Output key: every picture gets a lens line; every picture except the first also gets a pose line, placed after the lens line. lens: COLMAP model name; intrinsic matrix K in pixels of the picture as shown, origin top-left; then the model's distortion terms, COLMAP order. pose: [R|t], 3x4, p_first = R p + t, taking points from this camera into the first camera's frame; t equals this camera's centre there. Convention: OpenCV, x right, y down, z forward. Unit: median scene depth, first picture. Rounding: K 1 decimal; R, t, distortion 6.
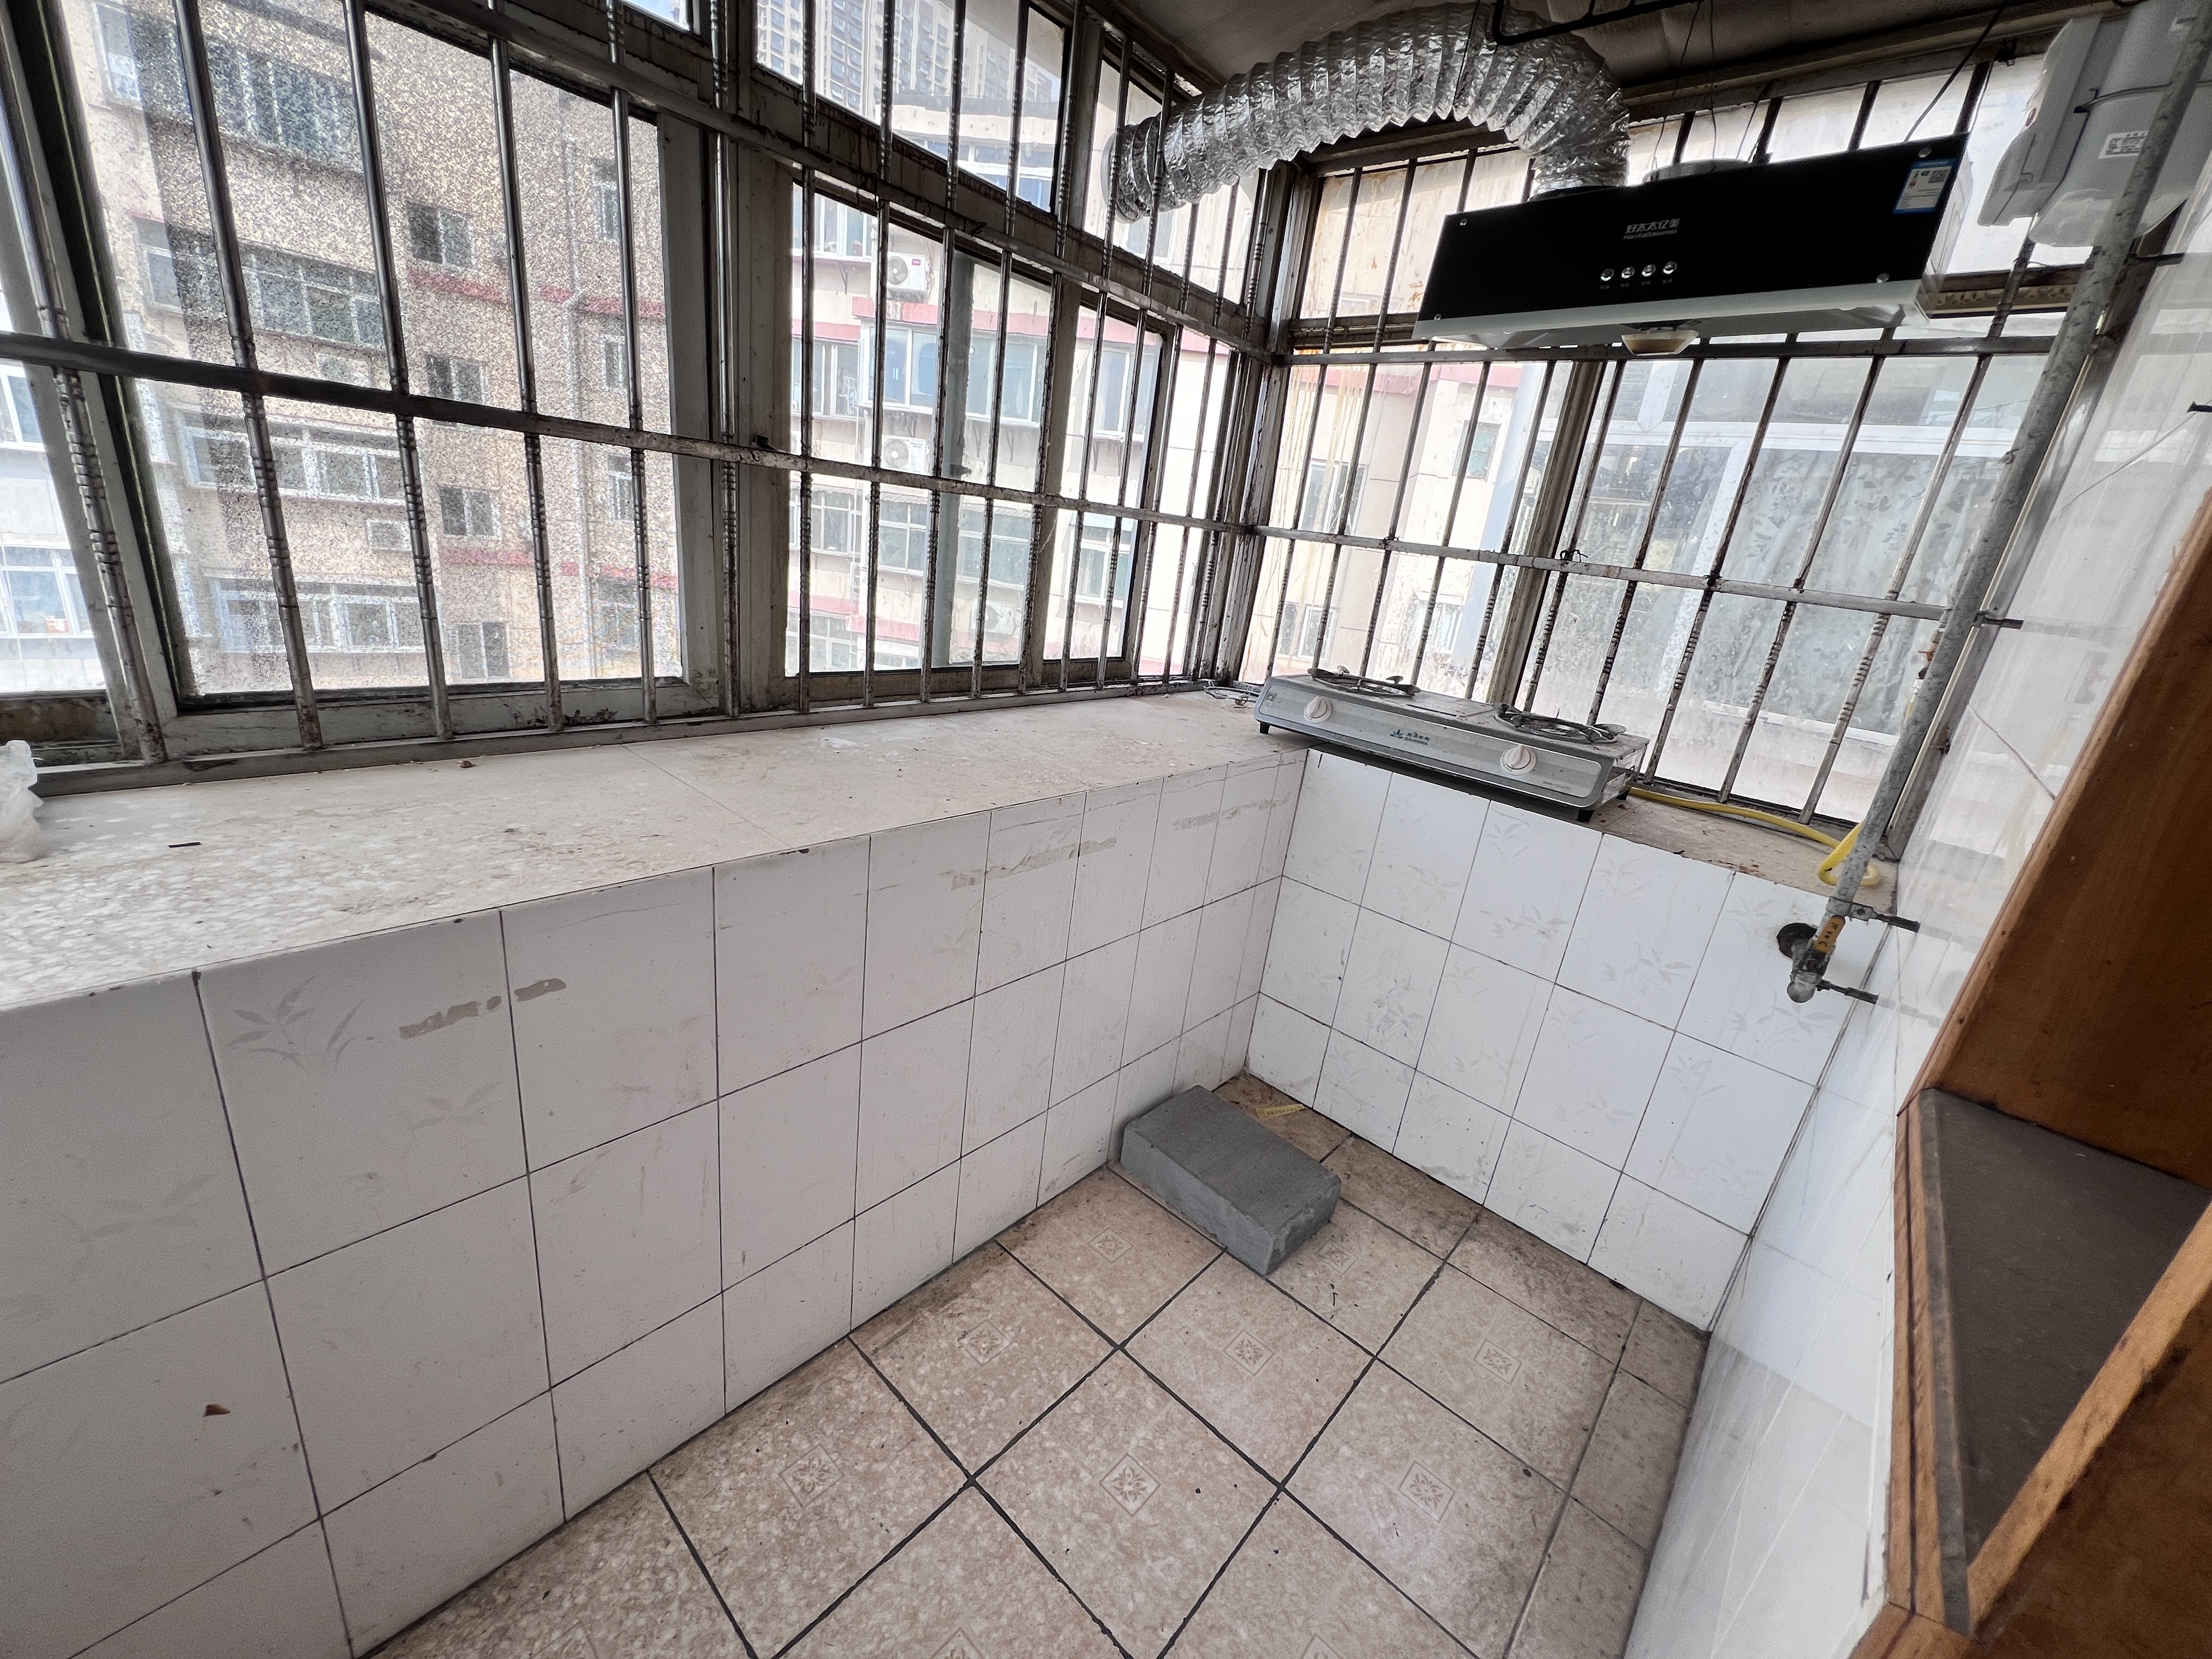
lens RADIAL K [[884.8, 0, 1082.1], [0, 884.8, 831.5], [0, 0, 1]] dist [-0.005962, 0.000234]
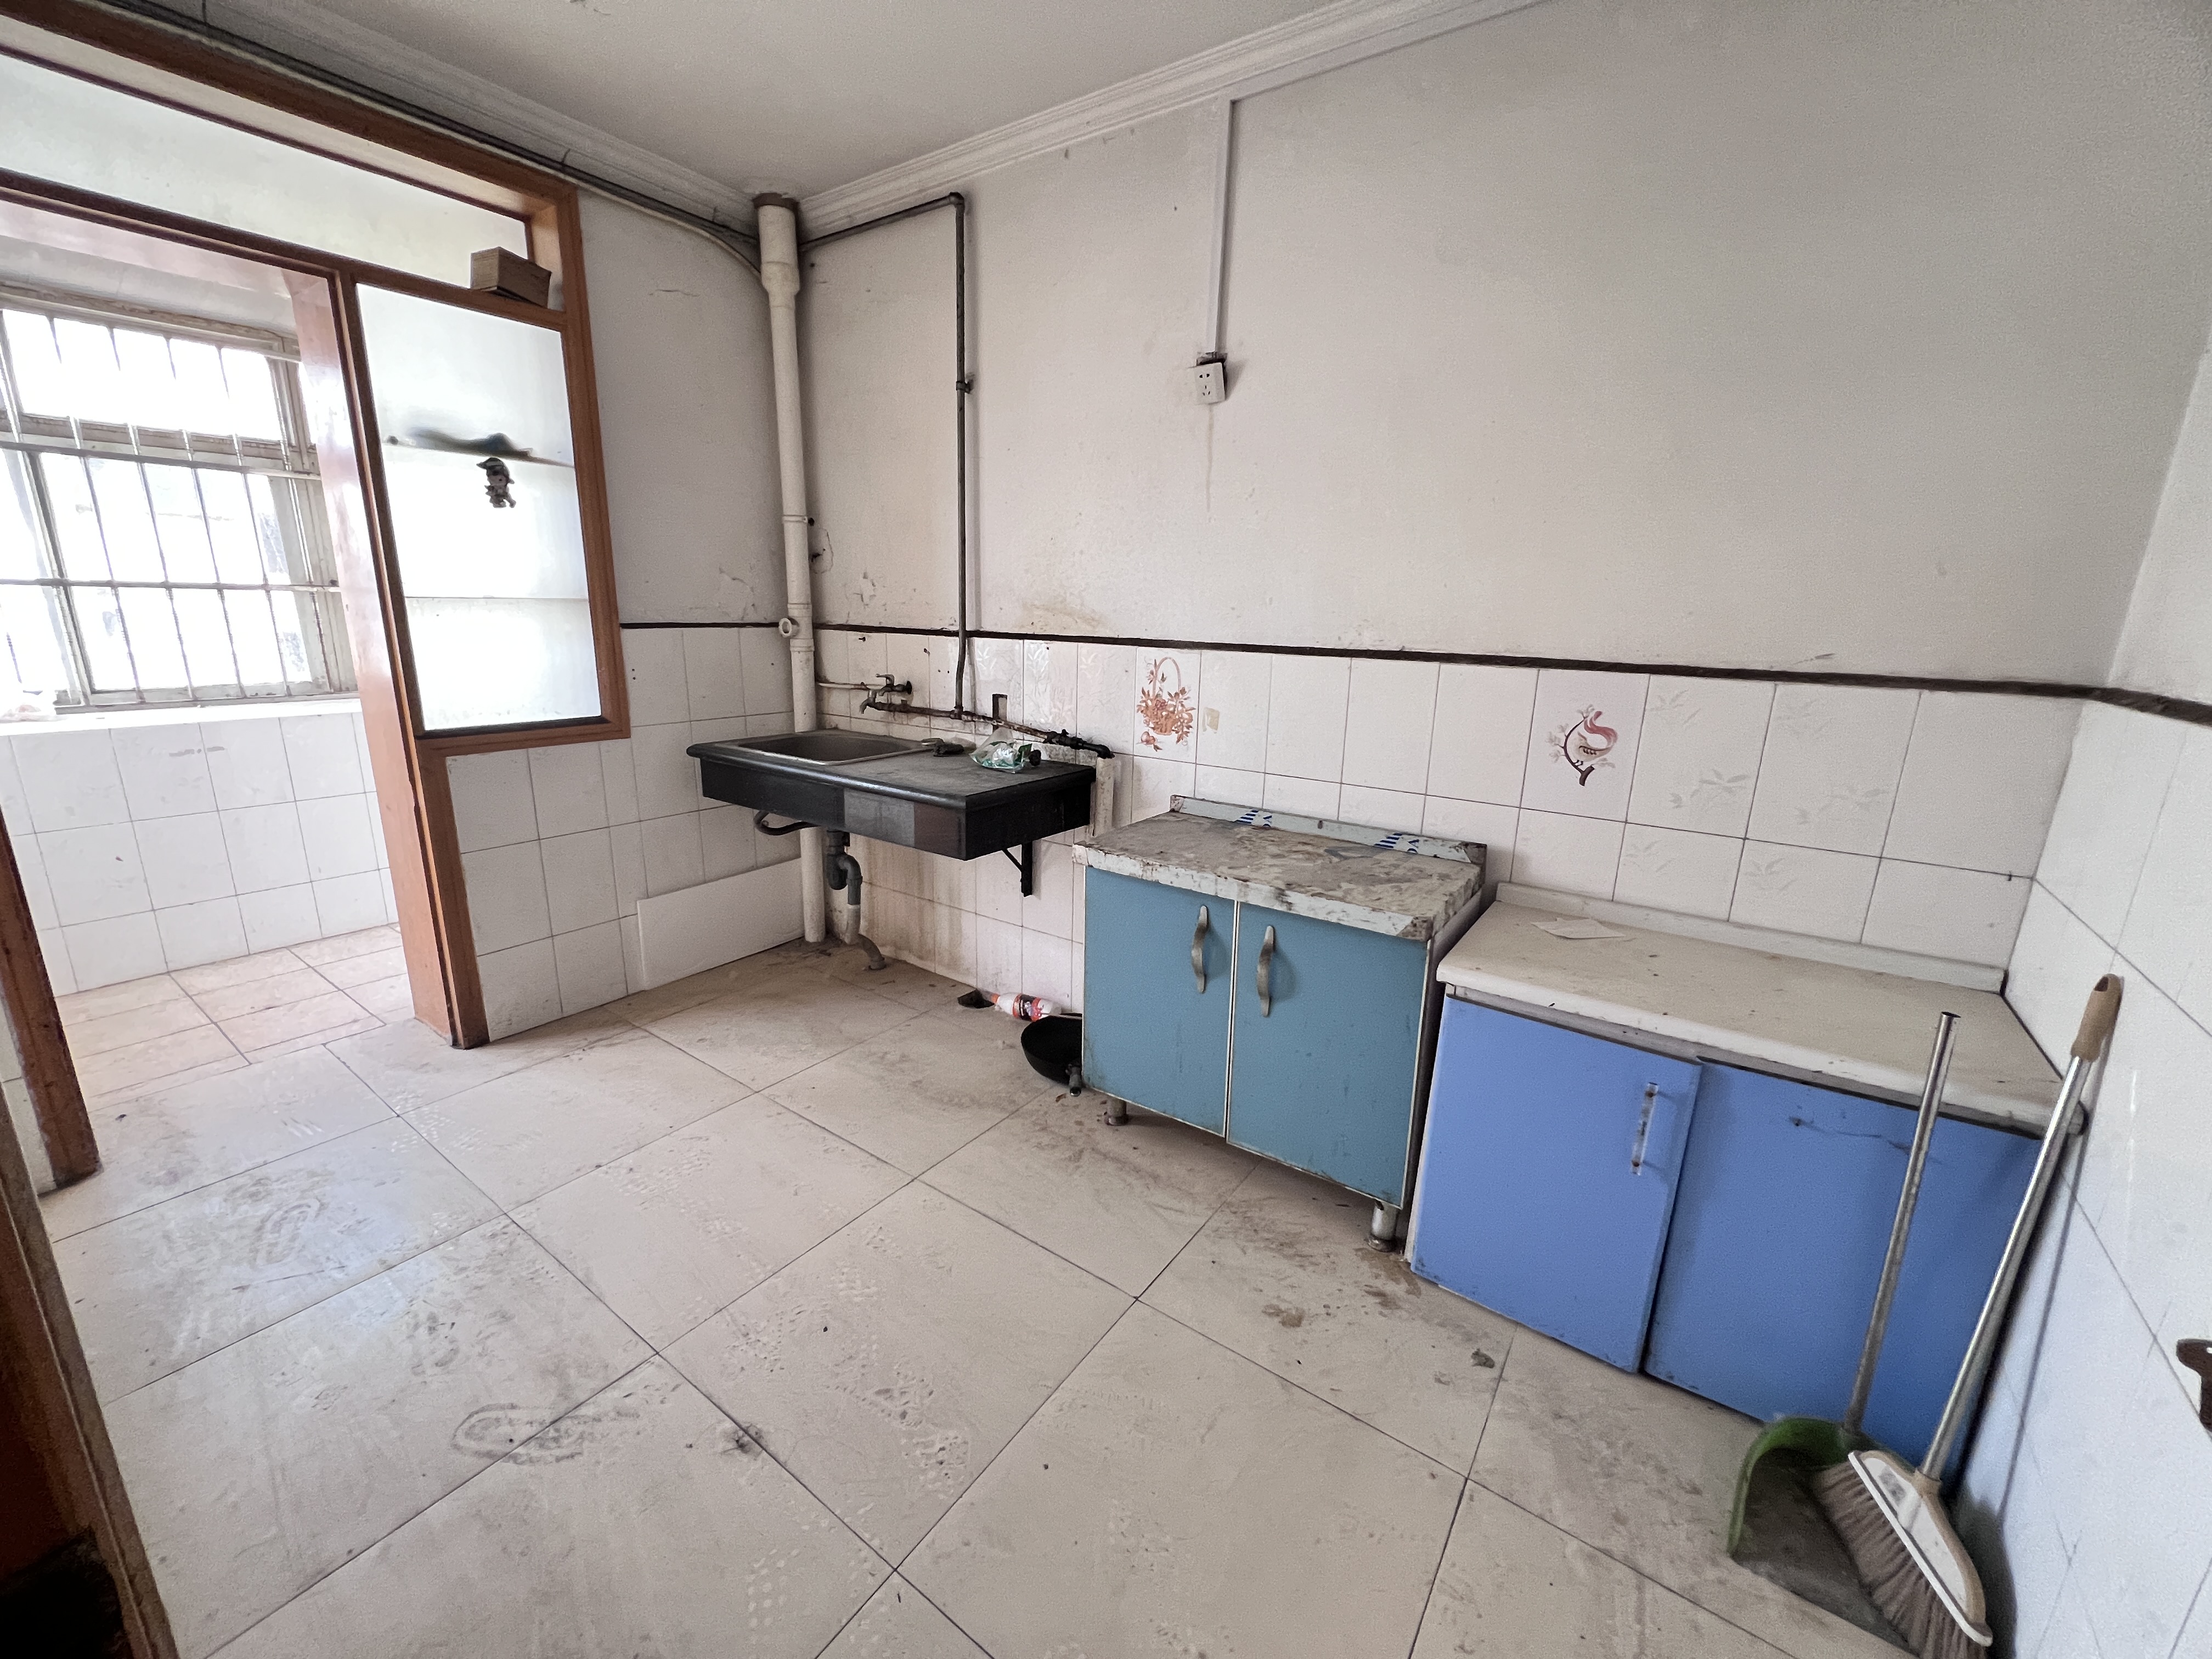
lens RADIAL K [[882.2, 0, 1110.0], [0, 882.2, 820.4], [0, 0, 1]] dist [0.001339, 0.000123]
pose [[0.987713, -0.117490, 0.103046, 1.291769], [0.125582, 0.989176, -0.075894, 0.602105], [-0.093014, 0.087902, 0.991777, -1.439561]]
